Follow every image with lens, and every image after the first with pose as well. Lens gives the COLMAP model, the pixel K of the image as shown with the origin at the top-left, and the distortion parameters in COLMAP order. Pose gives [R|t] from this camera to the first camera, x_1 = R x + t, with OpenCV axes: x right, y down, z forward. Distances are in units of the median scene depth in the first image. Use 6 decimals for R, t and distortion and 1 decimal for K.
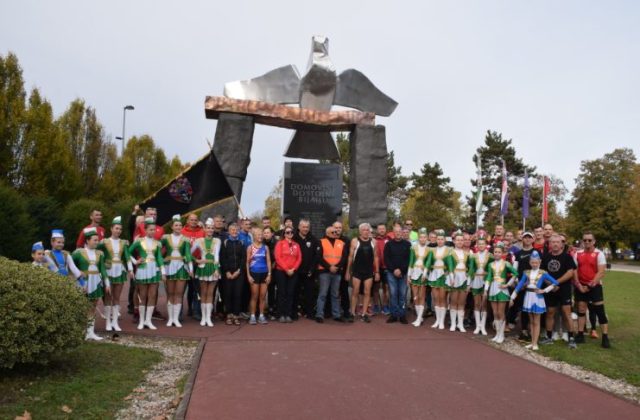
lens RADIAL K [[495.8, 0, 317.9], [0, 495.8, 215.8], [0, 0, 1]] dist [-0.147338, 0.097283]
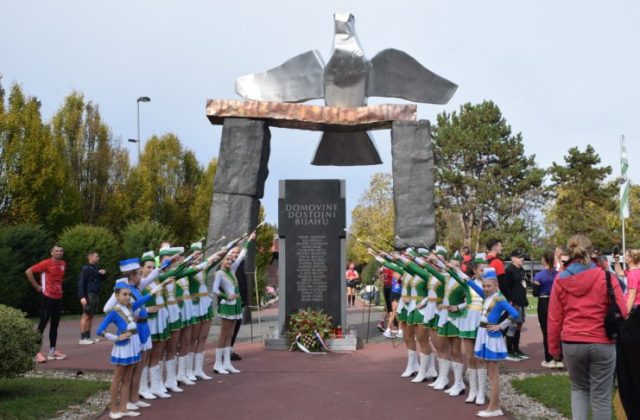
lens RADIAL K [[737.7, 0, 316.3], [0, 737.7, 212.8], [0, 0, 1]] dist [0.079362, 0.000000]
pose [[0.983256, -0.044363, -0.176748, 0.152187], [0.039899, 0.998791, -0.028732, -0.006438], [0.177808, 0.021199, 0.983837, -0.188699]]
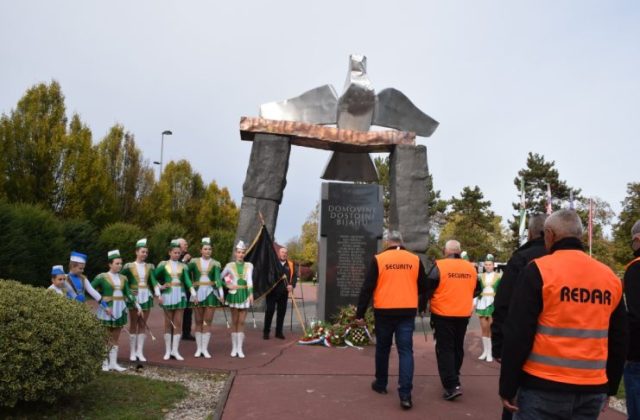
lens RADIAL K [[495.8, 0, 320.2], [0, 495.8, 217.0], [0, 0, 1]] dist [-0.147338, 0.097283]
pose [[0.997534, -0.002469, -0.070142, -0.002660], [-0.000957, 0.998810, -0.048767, 0.002321], [0.070179, 0.048714, 0.996344, 0.036978]]
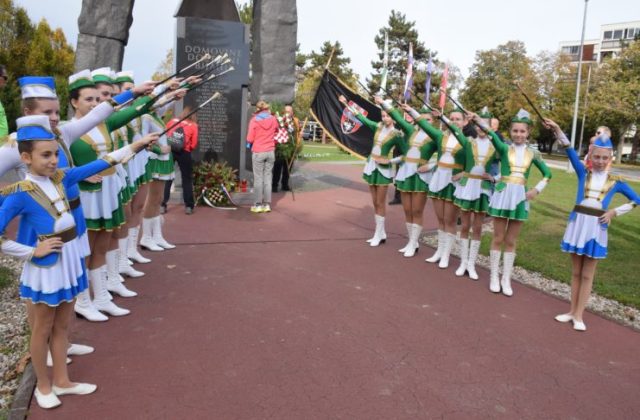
lens RADIAL K [[495.8, 0, 316.5], [0, 495.8, 213.0], [0, 0, 1]] dist [-0.147338, 0.097283]
pose [[0.976762, -0.012894, 0.213940, -0.011848], [-0.036701, 0.973383, 0.226226, 0.009554], [-0.211163, -0.228821, 0.950290, 0.101453]]
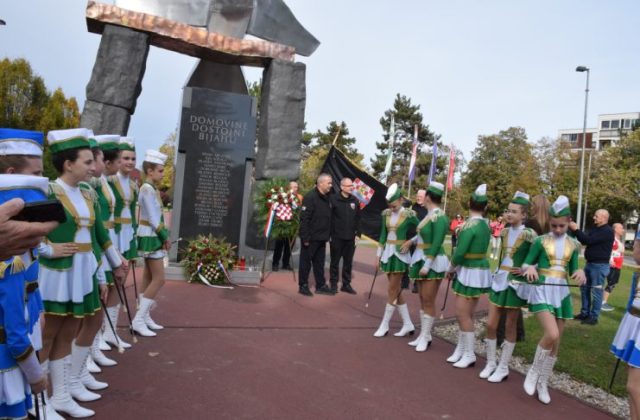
lens RADIAL K [[495.8, 0, 317.2], [0, 495.8, 214.8], [0, 0, 1]] dist [-0.147338, 0.097283]
pose [[0.975946, 0.057566, 0.210274, -0.008201], [-0.075162, 0.994220, 0.076668, 0.011119], [-0.204645, -0.090628, 0.974632, 0.131330]]
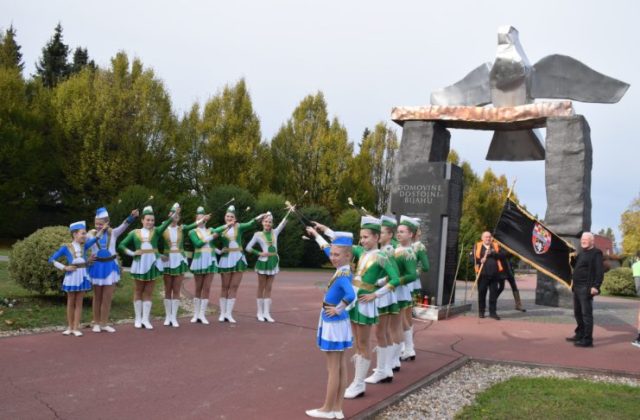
lens RADIAL K [[495.8, 0, 322.0], [0, 495.8, 212.8], [0, 0, 1]] dist [-0.147338, 0.097283]
pose [[0.743049, -0.005060, -0.669218, 0.328424], [-0.021616, 0.999268, -0.031557, 0.017576], [0.668888, 0.037914, 0.742395, 0.103276]]
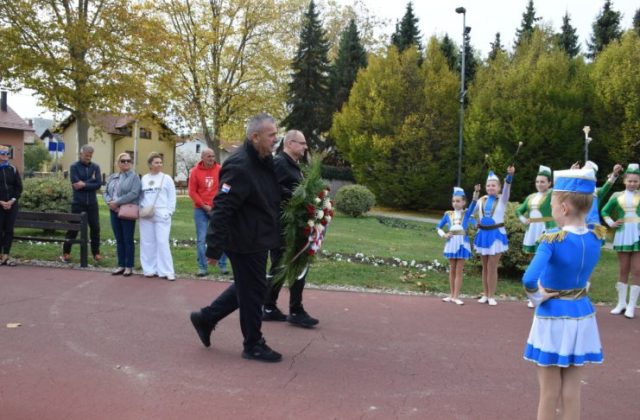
lens RADIAL K [[495.8, 0, 339.9], [0, 495.8, 227.2], [0, 0, 1]] dist [-0.147338, 0.097283]
pose [[-0.286665, 0.044156, -0.957013, 0.319546], [0.001676, 0.998959, 0.045589, 0.029100], [0.958030, 0.011465, -0.286440, 0.271833]]
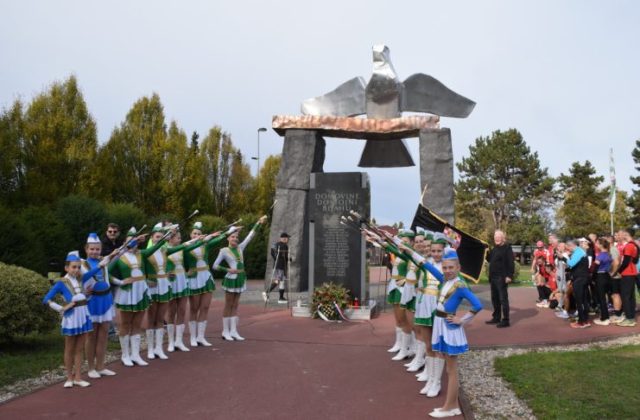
lens RADIAL K [[495.8, 0, 317.1], [0, 495.8, 210.9], [0, 0, 1]] dist [-0.147338, 0.097283]
pose [[0.939926, -0.041126, -0.338892, 0.197938], [0.030111, 0.998835, -0.037699, 0.007234], [0.340048, 0.025230, 0.940070, 0.014265]]
